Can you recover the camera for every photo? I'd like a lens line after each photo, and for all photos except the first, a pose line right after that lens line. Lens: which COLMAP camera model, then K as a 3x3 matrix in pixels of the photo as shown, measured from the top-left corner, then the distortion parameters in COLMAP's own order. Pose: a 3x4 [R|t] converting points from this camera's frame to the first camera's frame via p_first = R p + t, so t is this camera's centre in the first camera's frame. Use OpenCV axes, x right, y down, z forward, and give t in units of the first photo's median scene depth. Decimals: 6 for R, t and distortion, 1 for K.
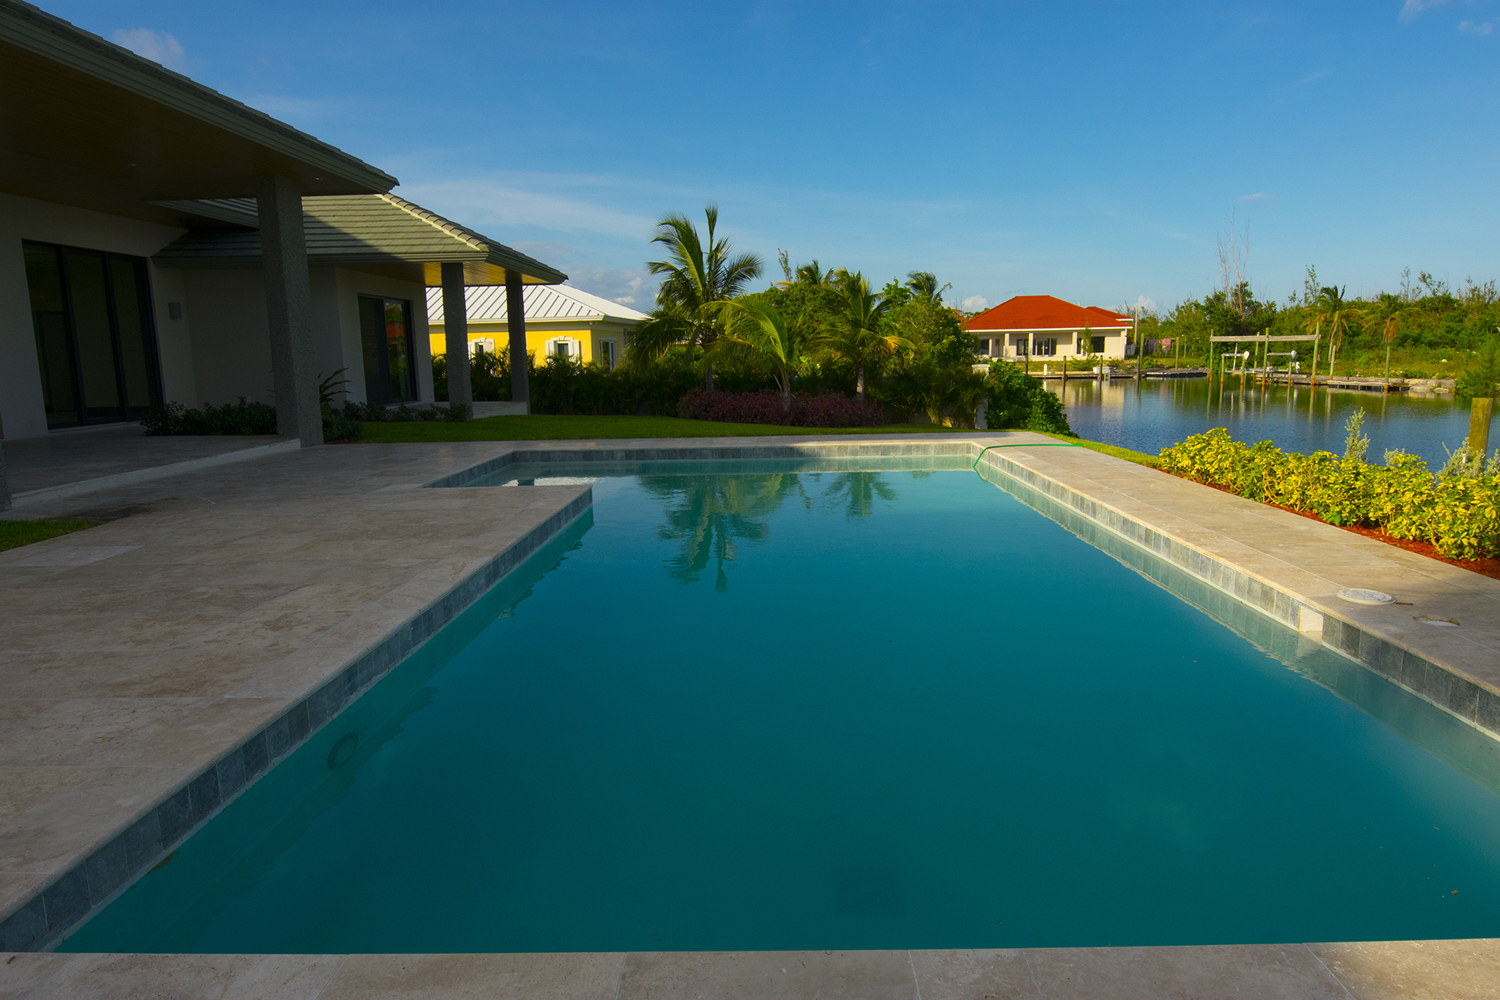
lens RADIAL K [[918.2, 0, 757.0], [0, 918.2, 498.7], [0, 0, 1]] dist [-0.013168, -0.000881]
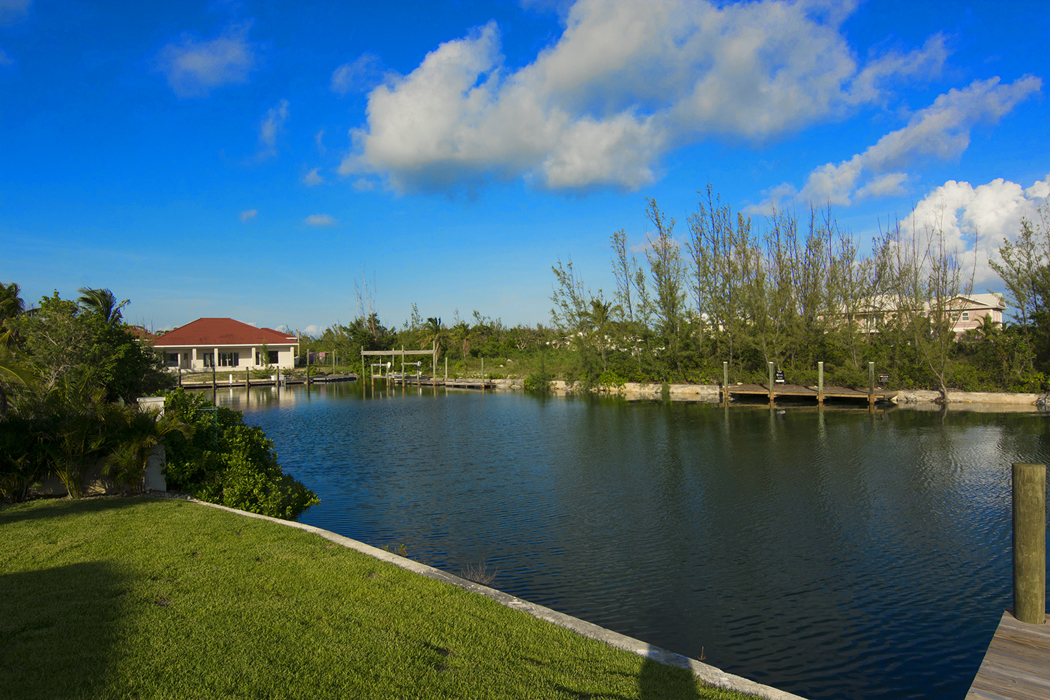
lens RADIAL K [[642.7, 0, 529.9], [0, 642.7, 349.1], [0, 0, 1]] dist [-0.013168, -0.000881]
pose [[0.735774, 0.001305, 0.677226, 0.037532], [0.117618, 0.984555, -0.129683, -0.025458], [-0.666935, 0.175071, 0.724256, 0.133806]]
